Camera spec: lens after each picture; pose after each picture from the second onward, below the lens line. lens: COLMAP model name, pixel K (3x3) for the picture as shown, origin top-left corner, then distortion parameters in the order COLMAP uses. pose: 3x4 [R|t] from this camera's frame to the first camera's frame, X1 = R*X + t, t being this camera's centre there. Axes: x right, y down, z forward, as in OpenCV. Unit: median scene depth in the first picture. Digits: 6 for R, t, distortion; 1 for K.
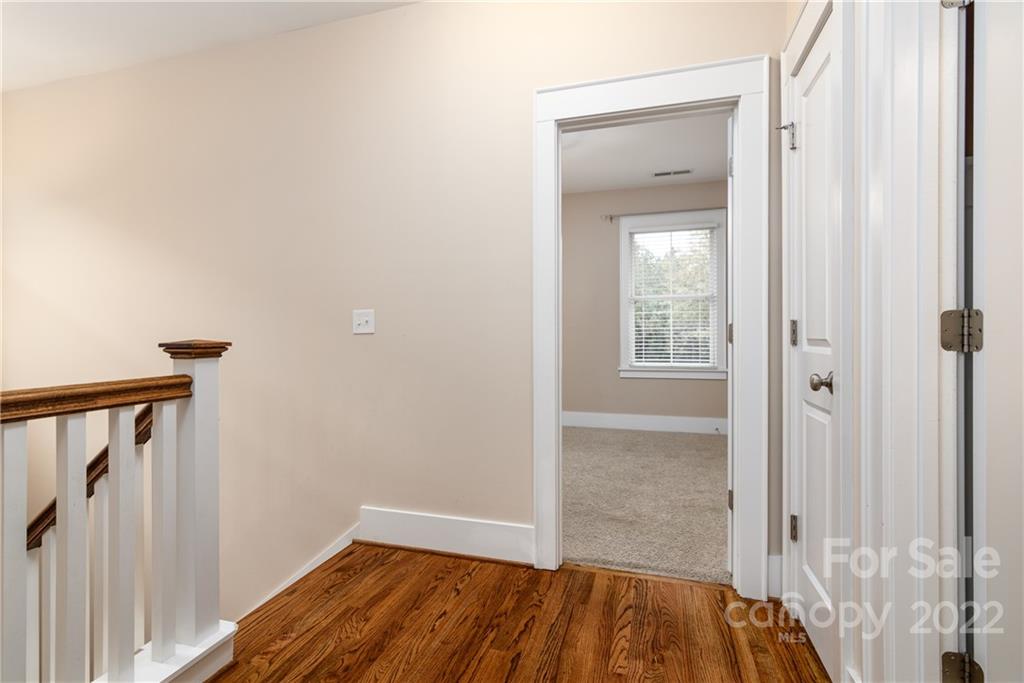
lens RADIAL K [[493.6, 0, 506.8], [0, 493.6, 344.7], [0, 0, 1]] dist [0.004497, 0.000911]
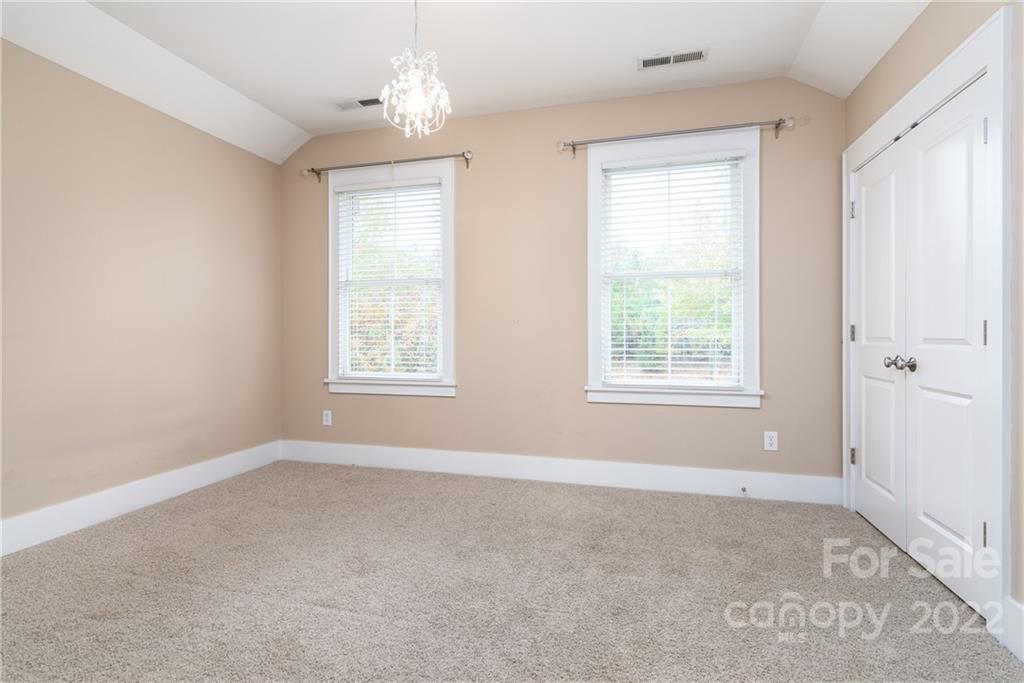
lens RADIAL K [[493.6, 0, 513.8], [0, 493.6, 339.9], [0, 0, 1]] dist [0.004497, 0.000911]
pose [[0.999491, 0.002777, 0.031772, 0.116696], [-0.002605, 0.999982, -0.005453, -0.008552], [-0.031787, 0.005367, 0.999480, 0.380815]]
